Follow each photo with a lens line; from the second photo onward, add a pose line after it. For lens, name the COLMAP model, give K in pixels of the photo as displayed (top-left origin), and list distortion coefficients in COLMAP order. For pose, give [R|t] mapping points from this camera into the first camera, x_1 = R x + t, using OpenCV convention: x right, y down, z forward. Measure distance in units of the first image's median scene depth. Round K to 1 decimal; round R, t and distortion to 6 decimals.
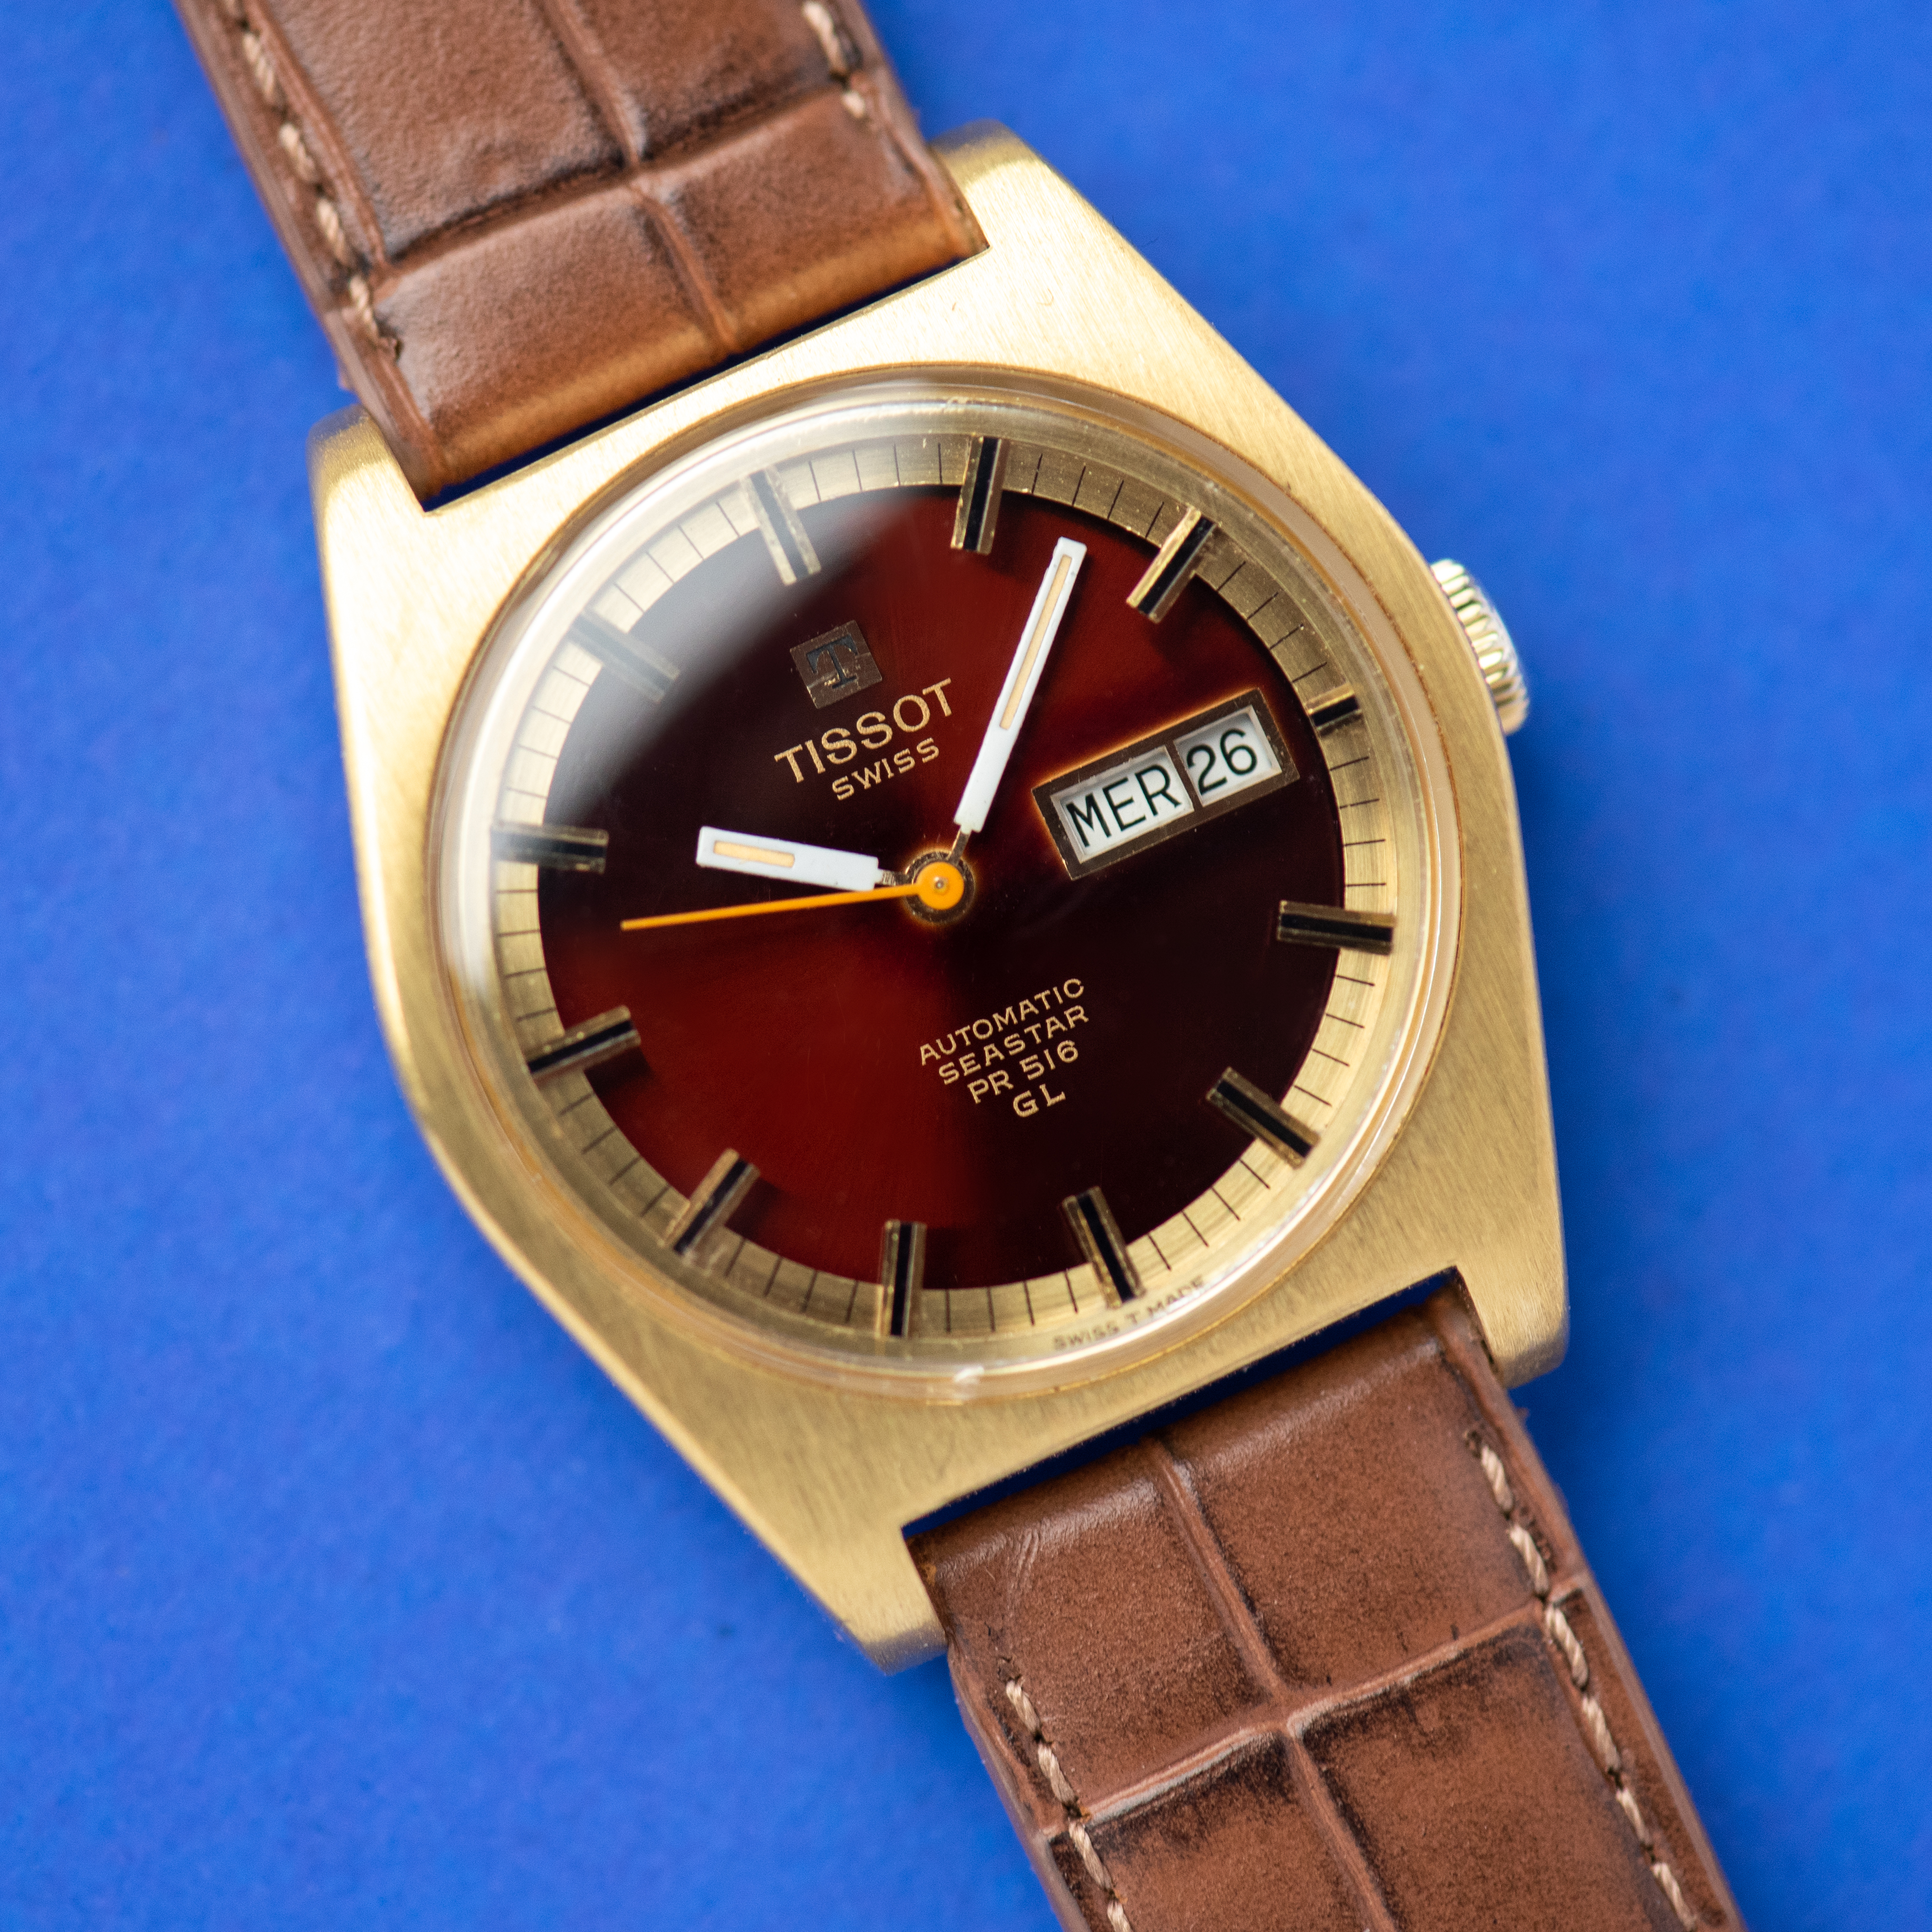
lens RADIAL K [[14063.5, 0, 966.0], [0, 14063.5, 966.0], [0, 0, 1]] dist [-0.108086, 31.265664]
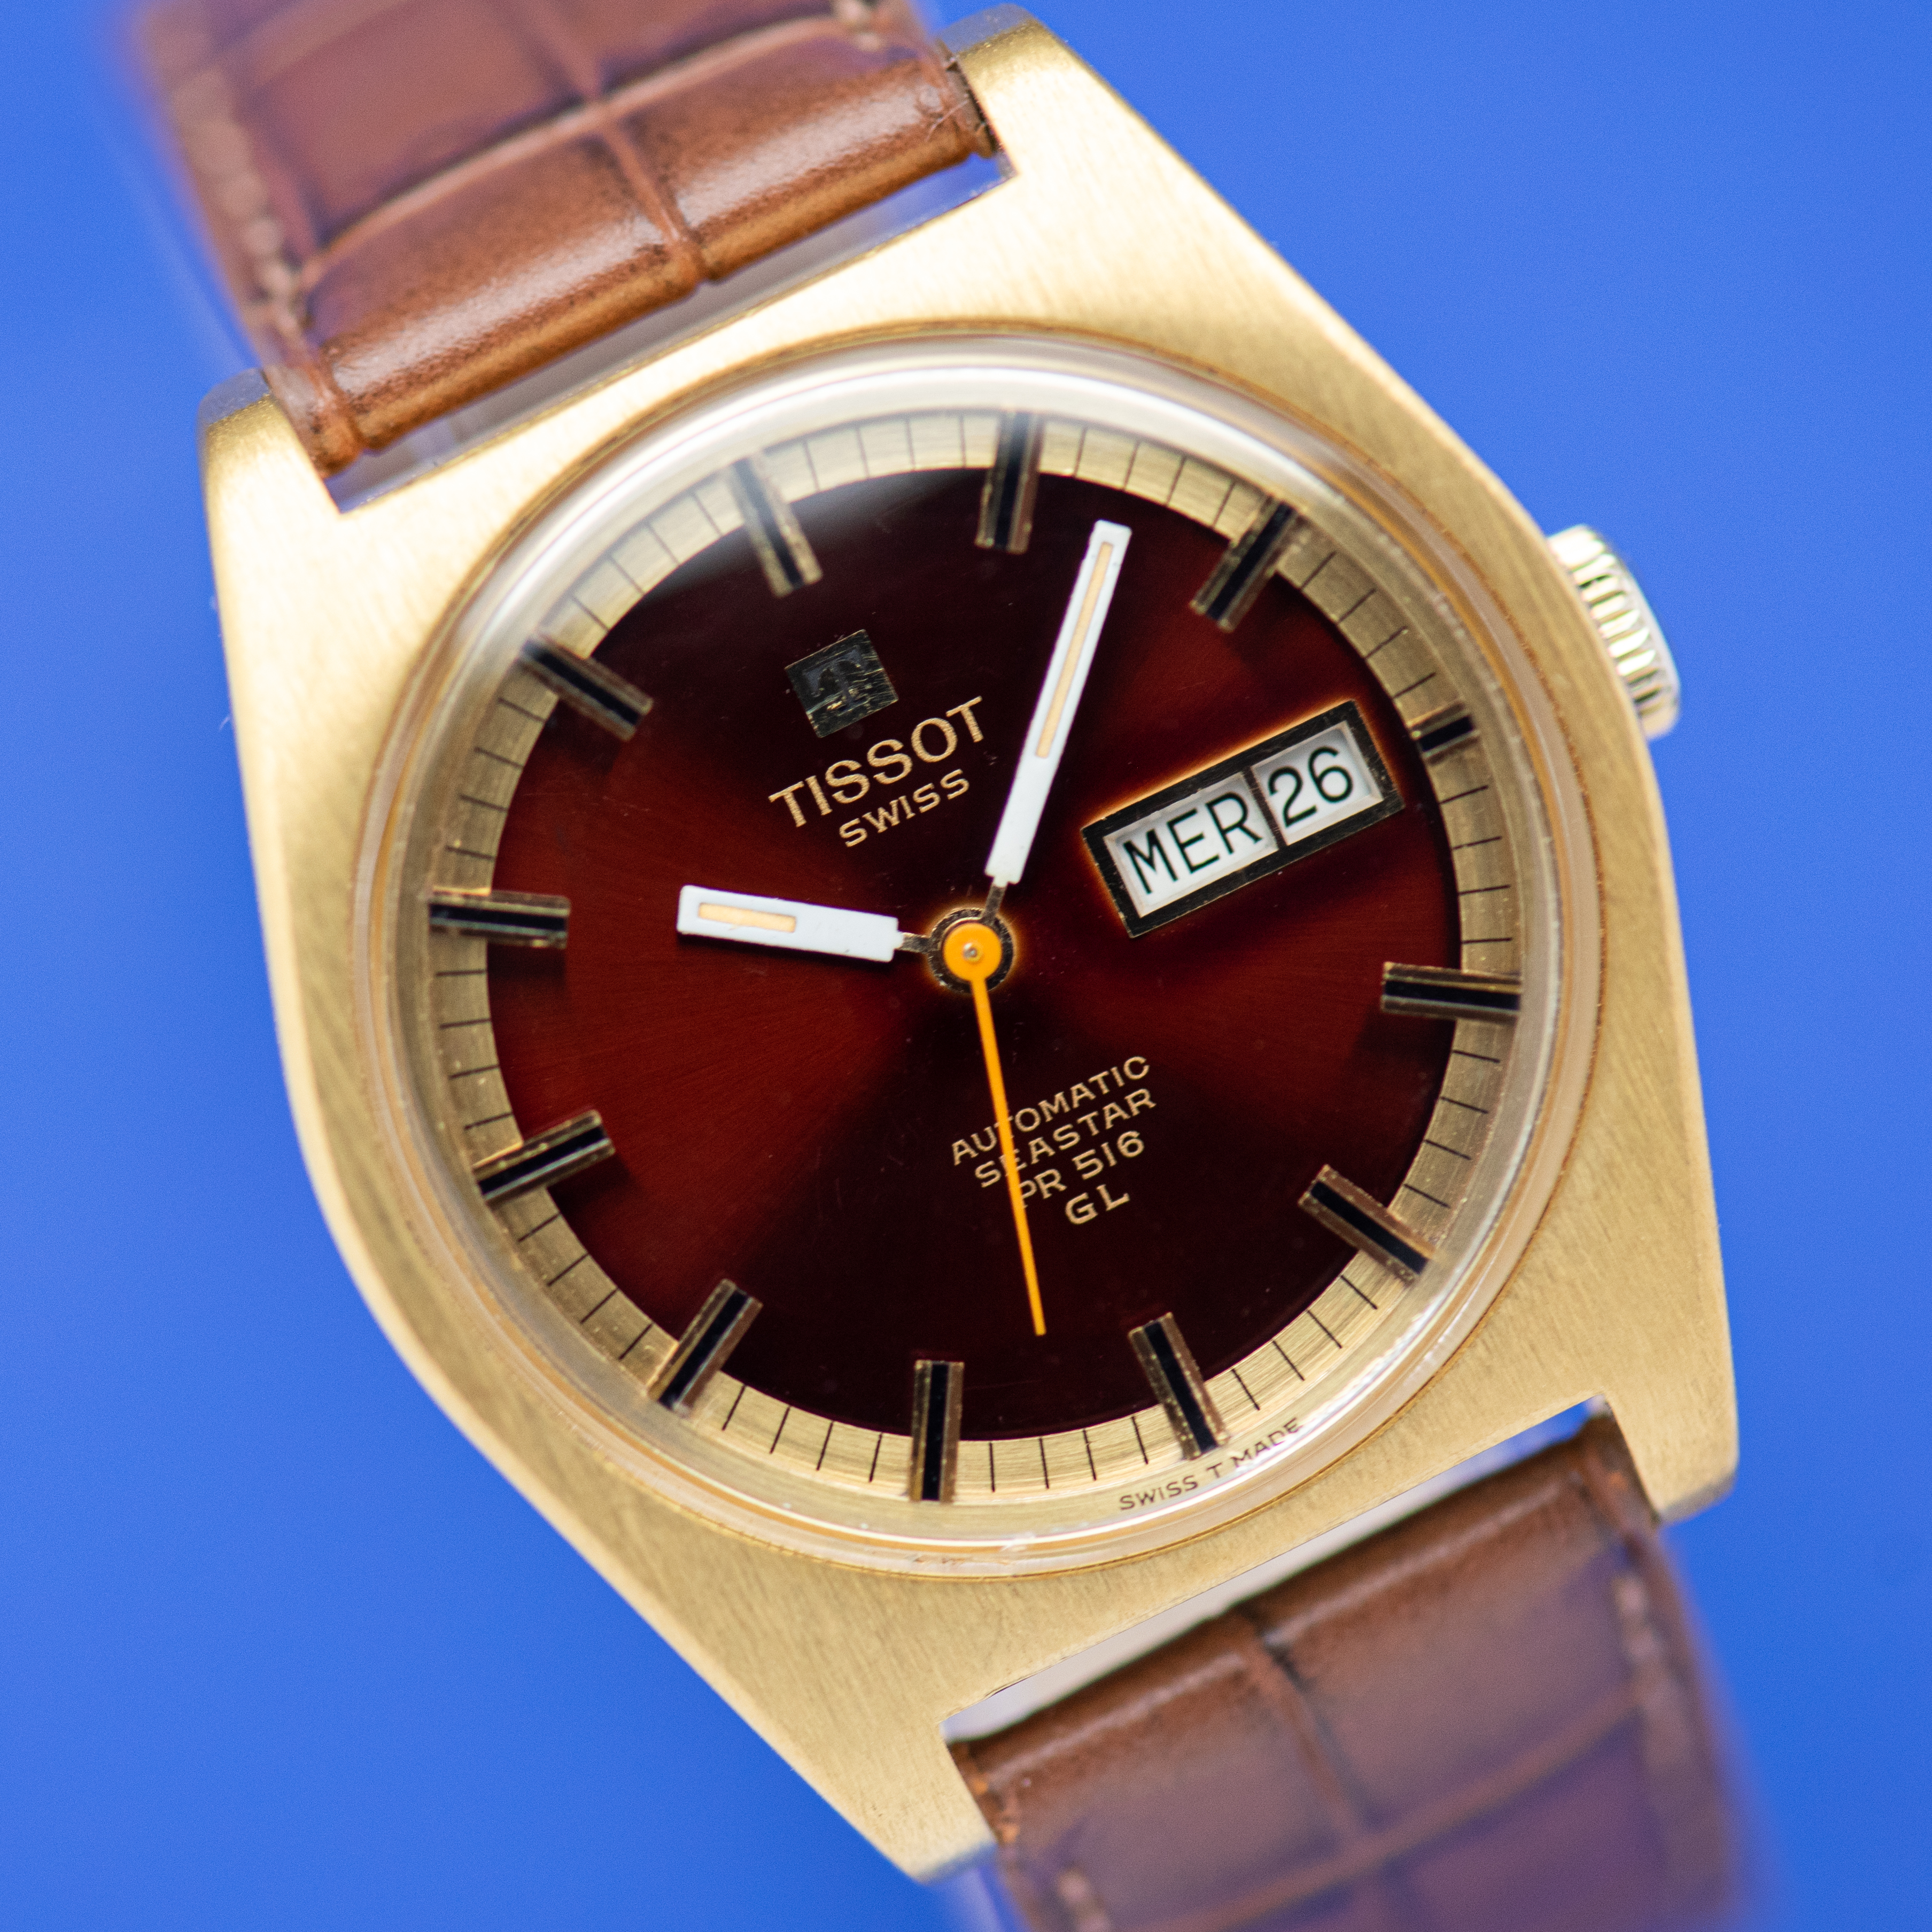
lens RADIAL K [[14063.5, 0, 966.0], [0, 14063.5, 966.0], [0, 0, 1]] dist [-0.108086, 31.265664]
pose [[0.999762, -0.019202, -0.010348, 0.006311], [0.020069, 0.995607, 0.091455, -0.080453], [0.008546, -0.091641, 0.995755, 0.175075]]
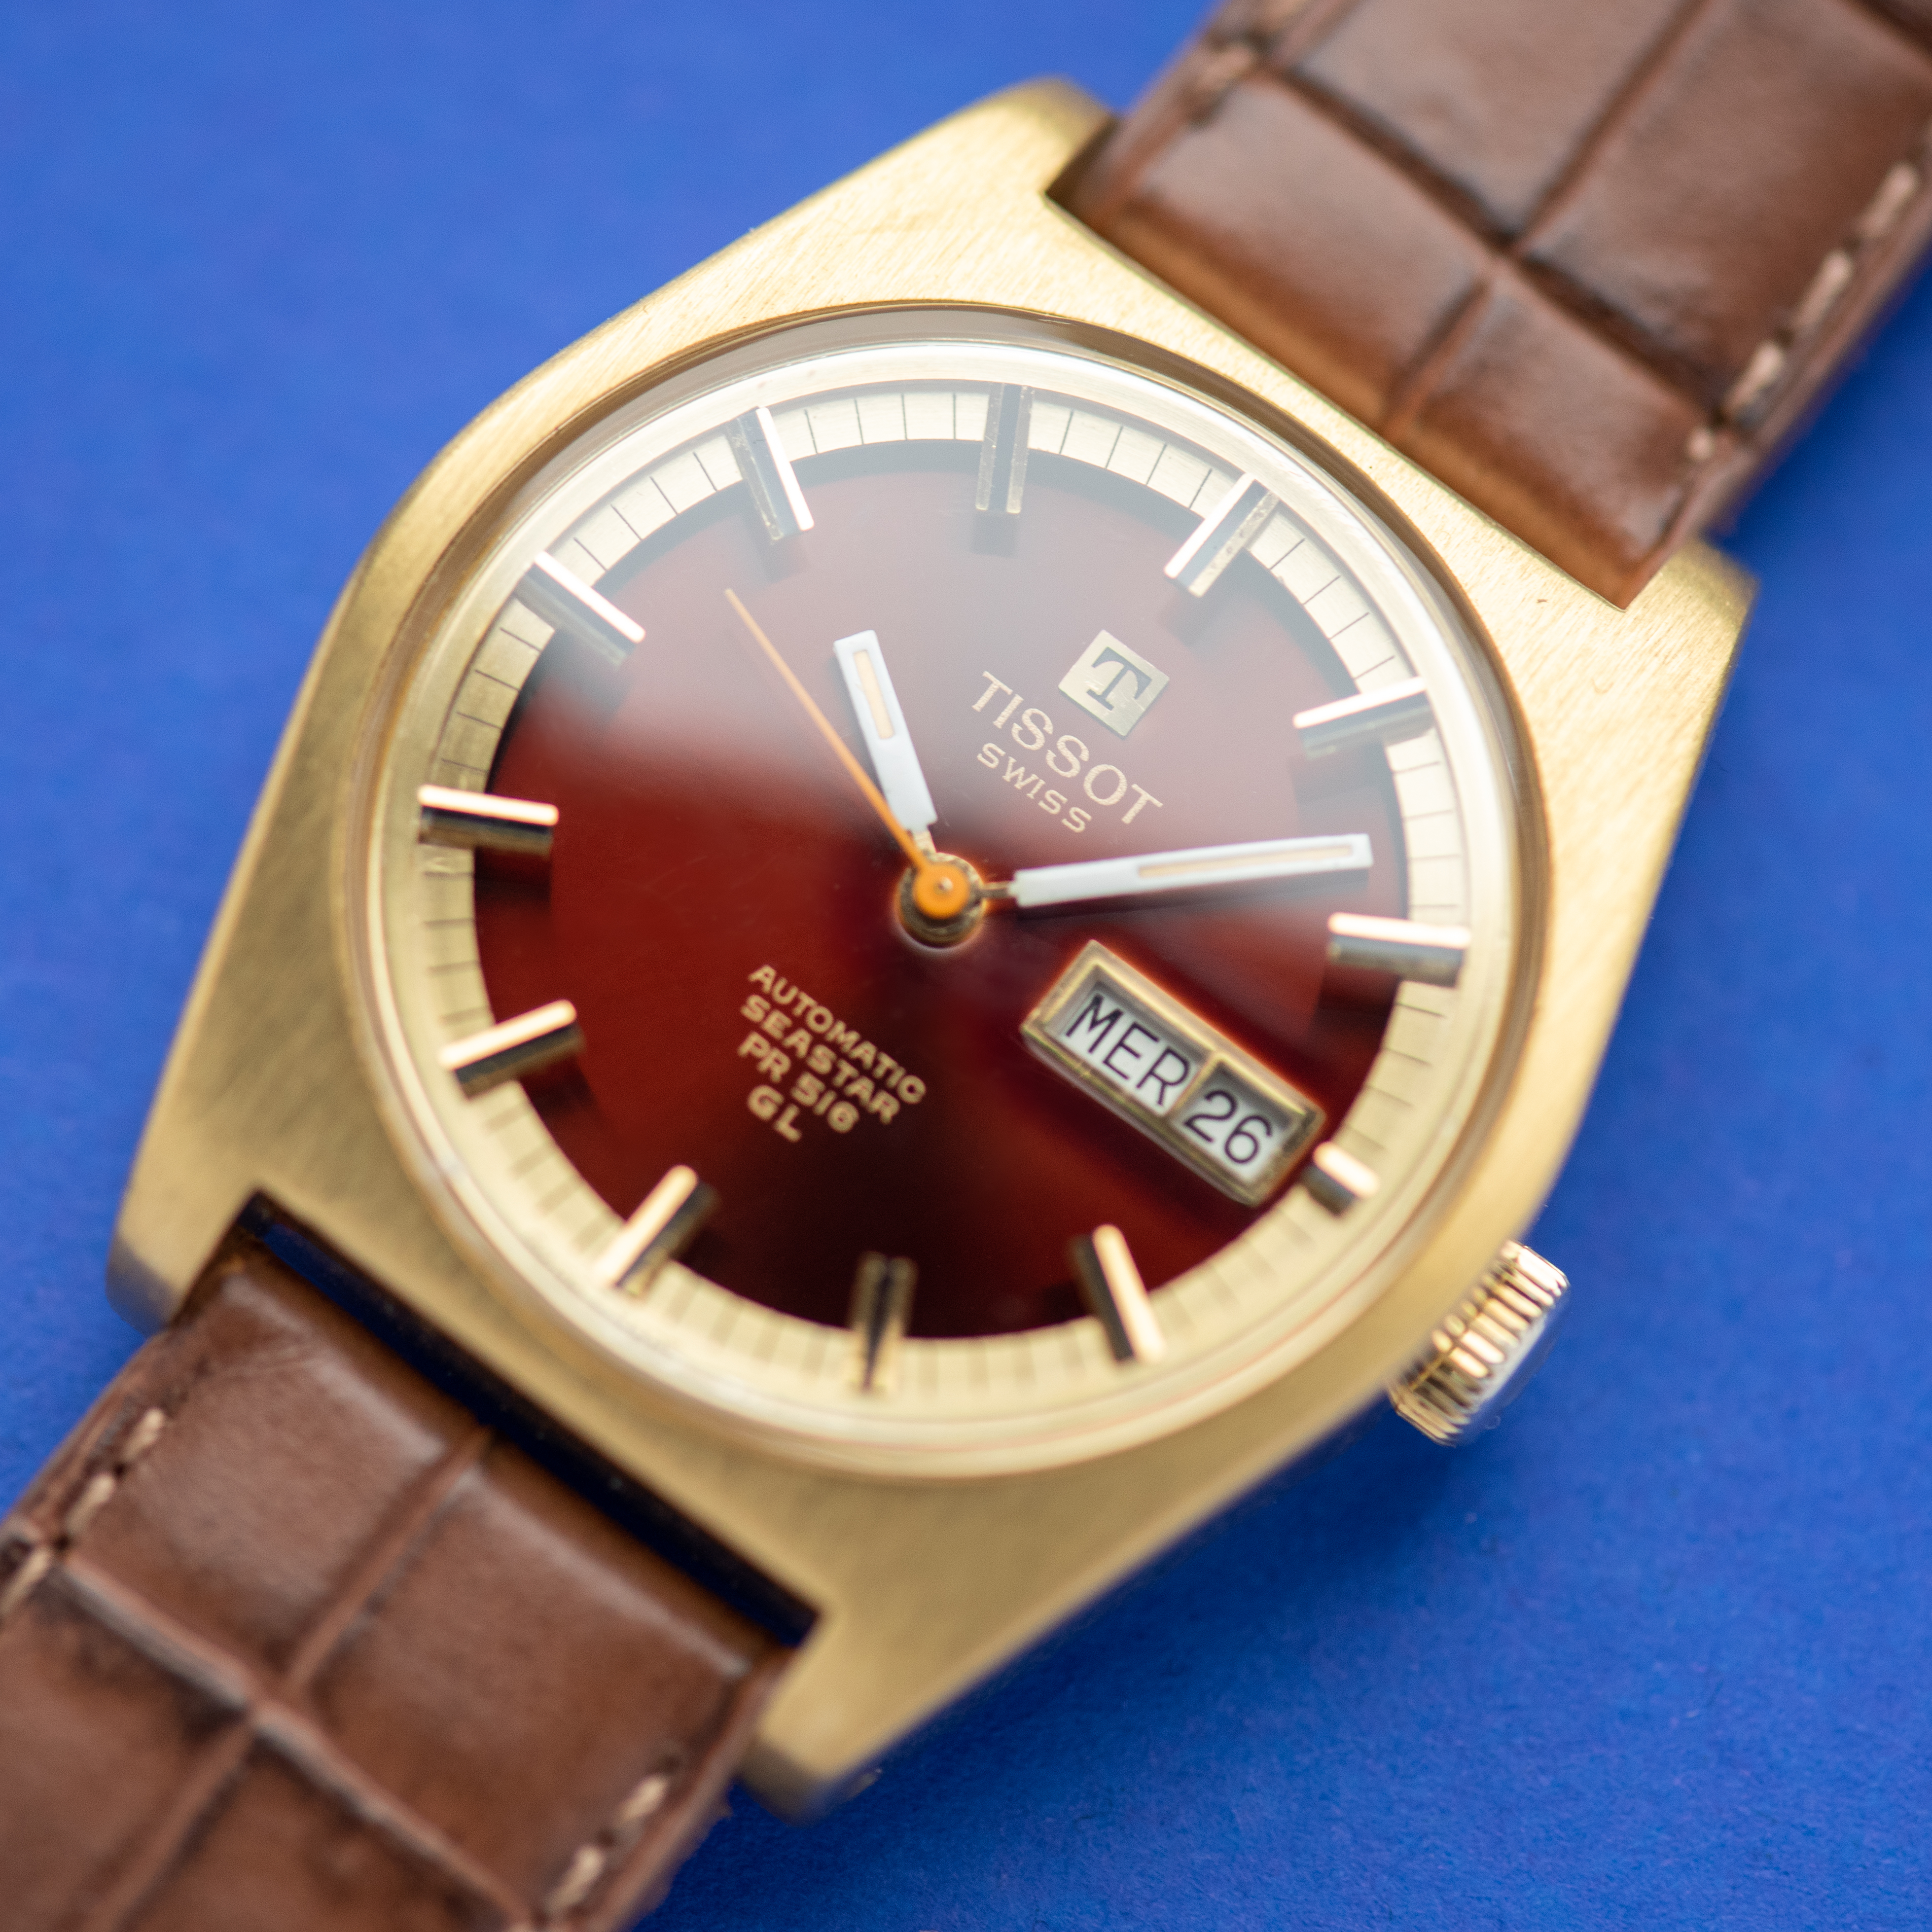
lens RADIAL K [[14063.5, 0, 966.0], [0, 14063.5, 966.0], [0, 0, 1]] dist [-0.108086, 31.265664]
pose [[0.469450, 0.845240, -0.255316, 0.221809], [-0.881946, 0.462729, -0.089740, 0.072145], [0.042291, 0.267303, 0.962684, 0.173098]]
